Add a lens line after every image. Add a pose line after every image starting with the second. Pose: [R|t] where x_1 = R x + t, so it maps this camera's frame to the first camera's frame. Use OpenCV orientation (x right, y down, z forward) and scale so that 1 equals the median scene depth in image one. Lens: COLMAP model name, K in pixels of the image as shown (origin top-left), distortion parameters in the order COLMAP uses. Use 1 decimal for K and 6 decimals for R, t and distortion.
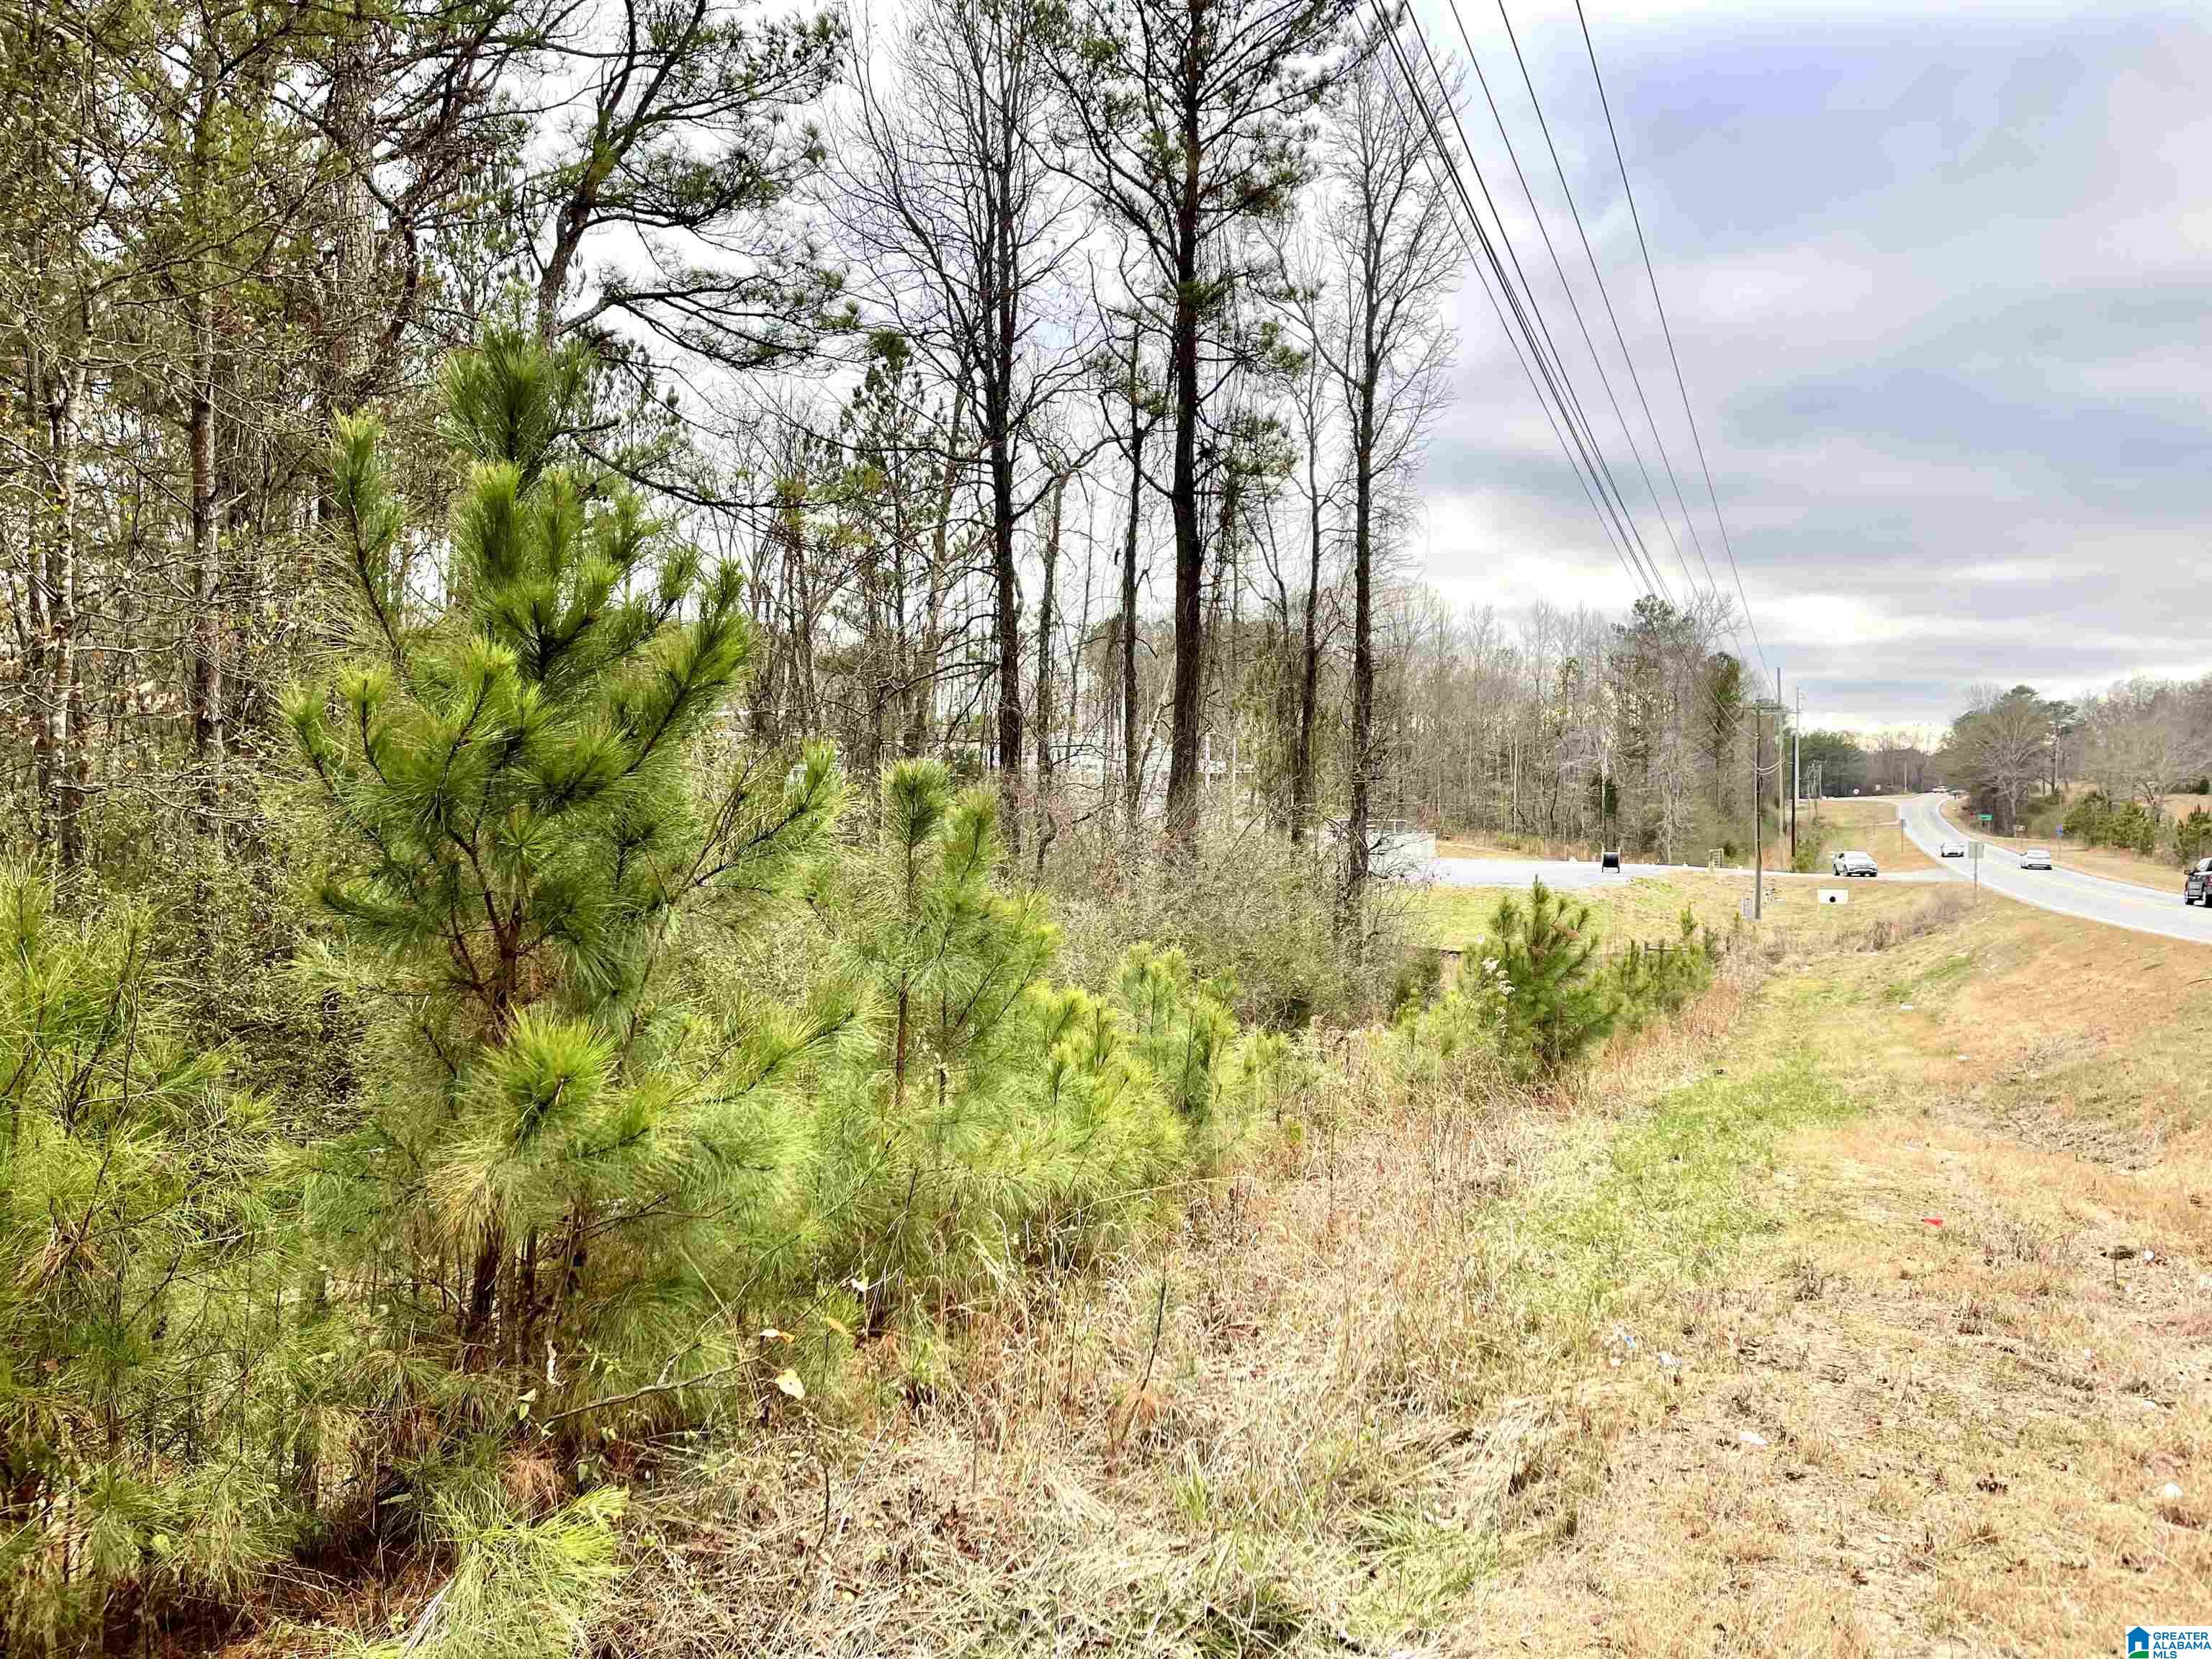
lens RADIAL K [[1625.4, 0, 1102.8], [0, 1625.4, 827.7], [0, 0, 1]] dist [0.037256, -0.032302]
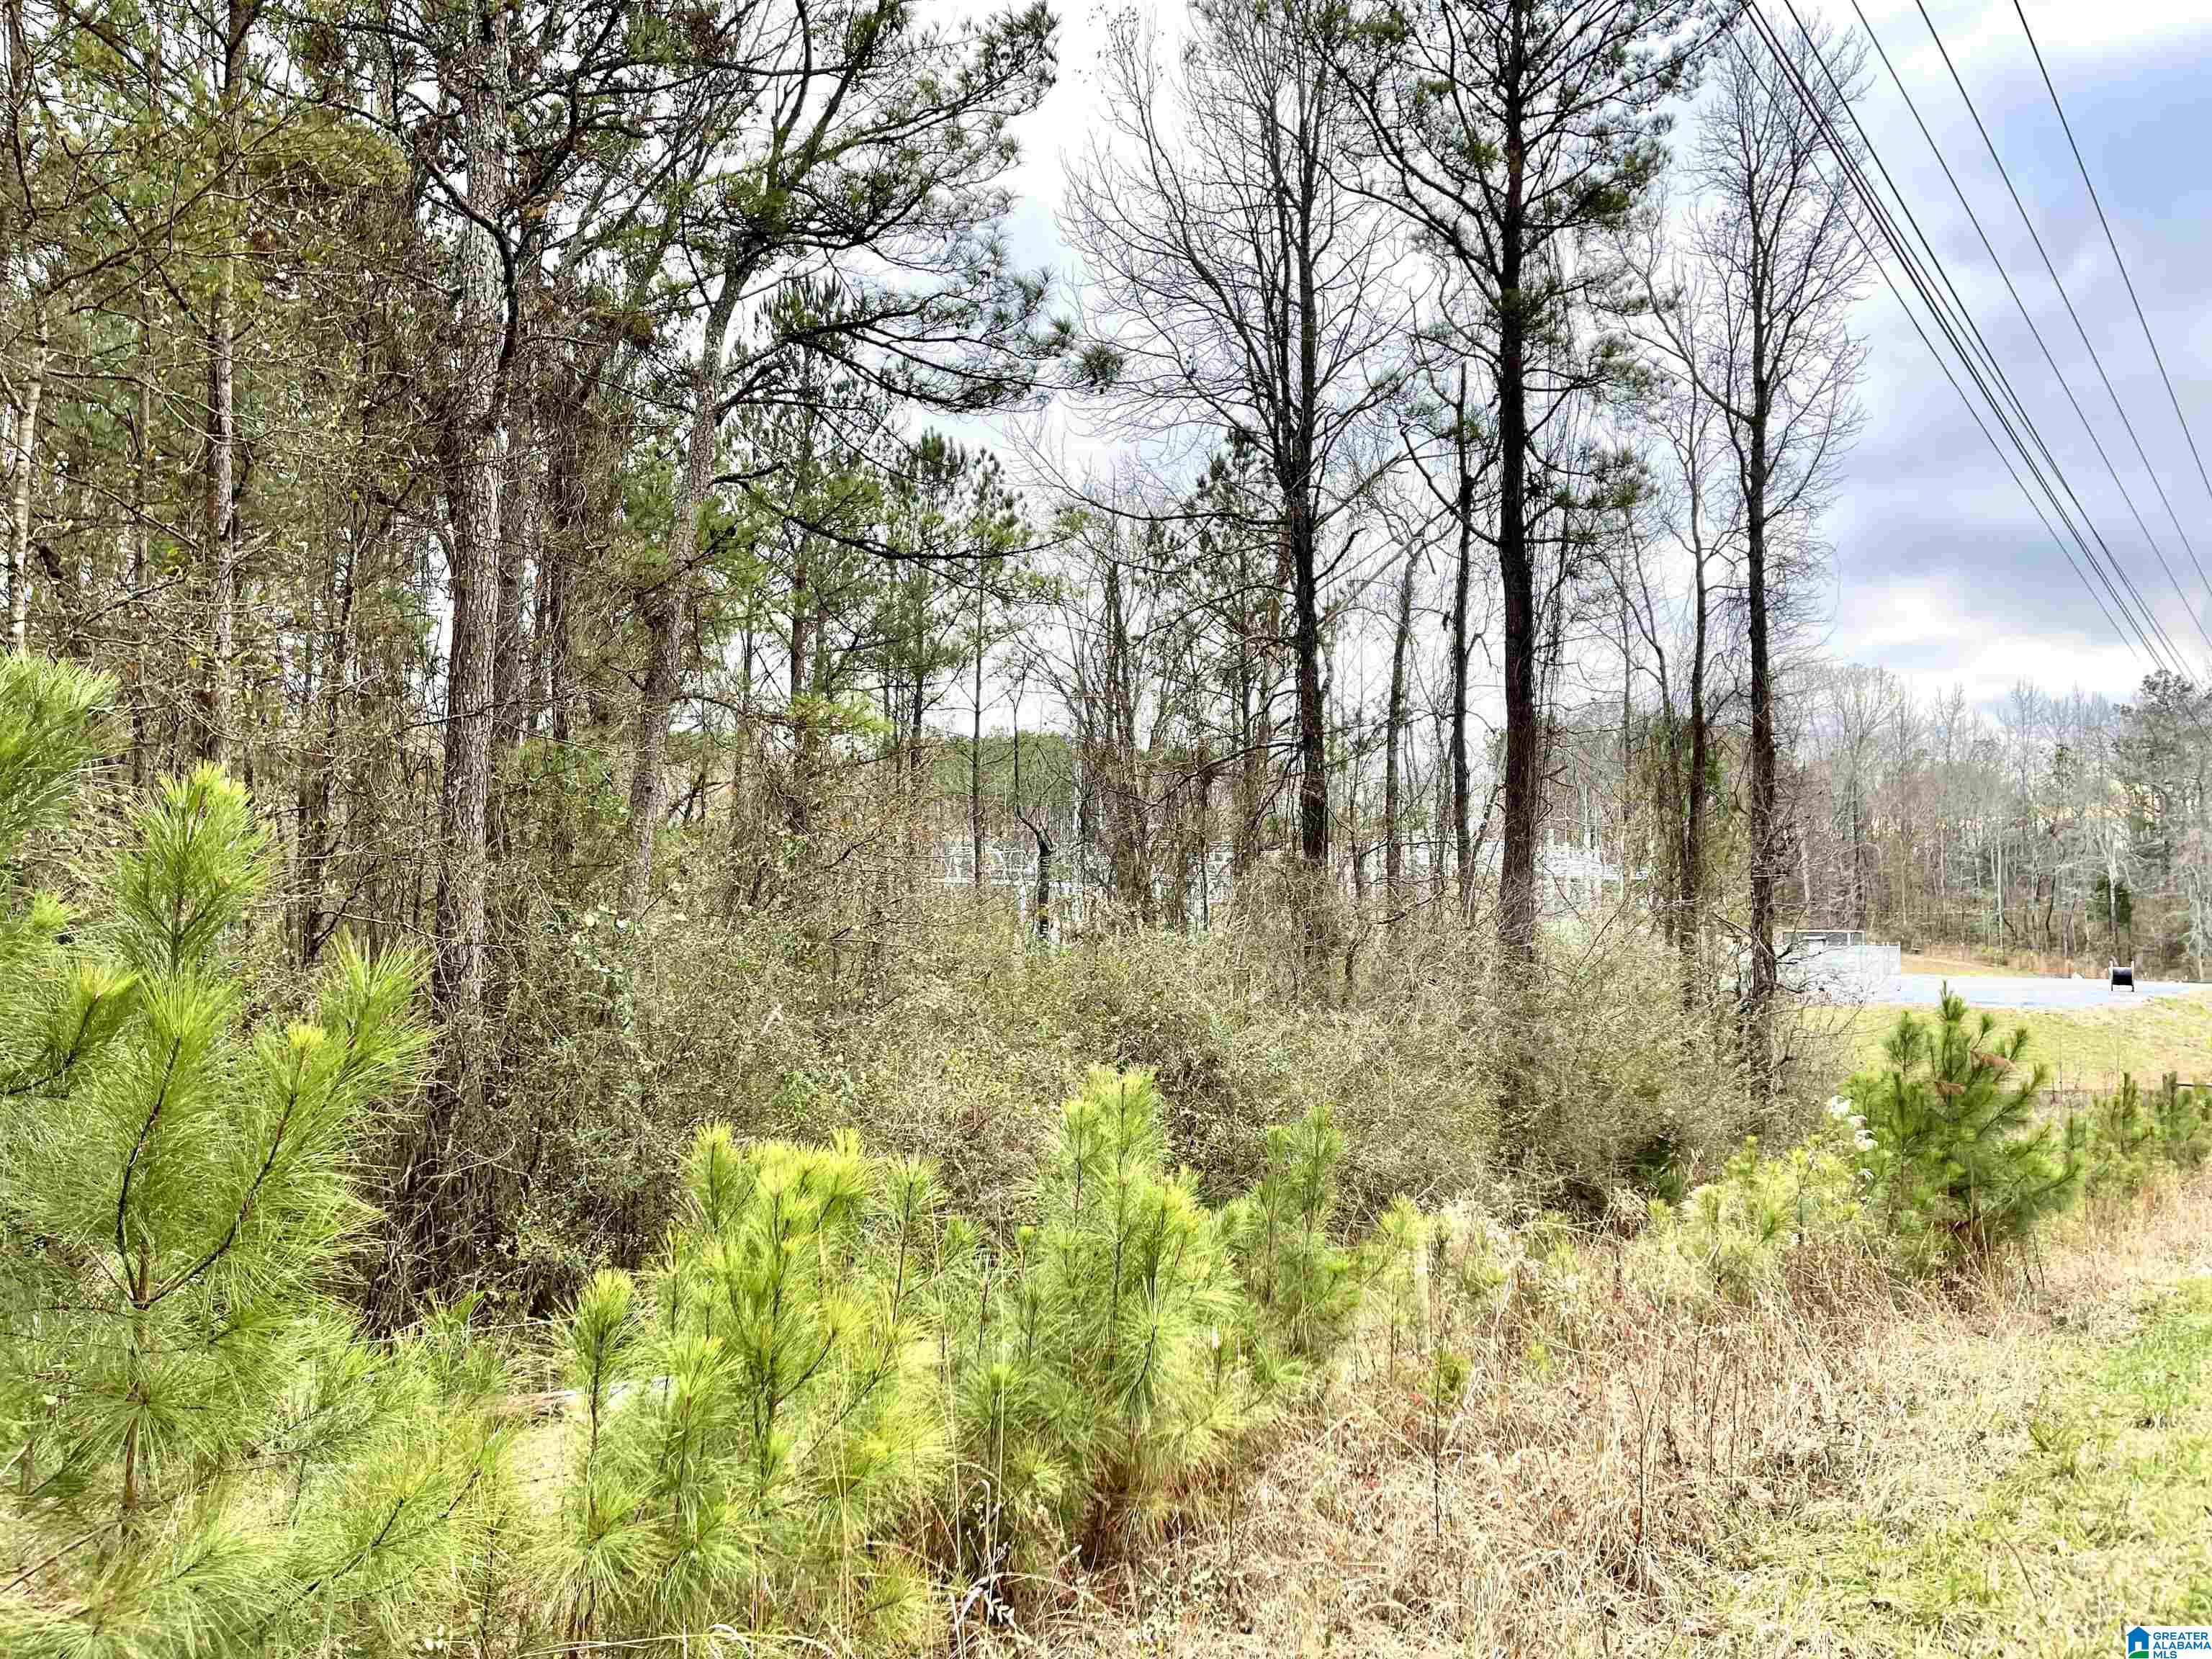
lens RADIAL K [[1625.4, 0, 1101.7], [0, 1625.4, 827.8], [0, 0, 1]] dist [0.037256, -0.032302]
pose [[0.967157, -0.019810, -0.253405, 0.051821], [0.001916, 0.997498, -0.070668, 0.006879], [0.254171, 0.067861, 0.964776, 0.113844]]
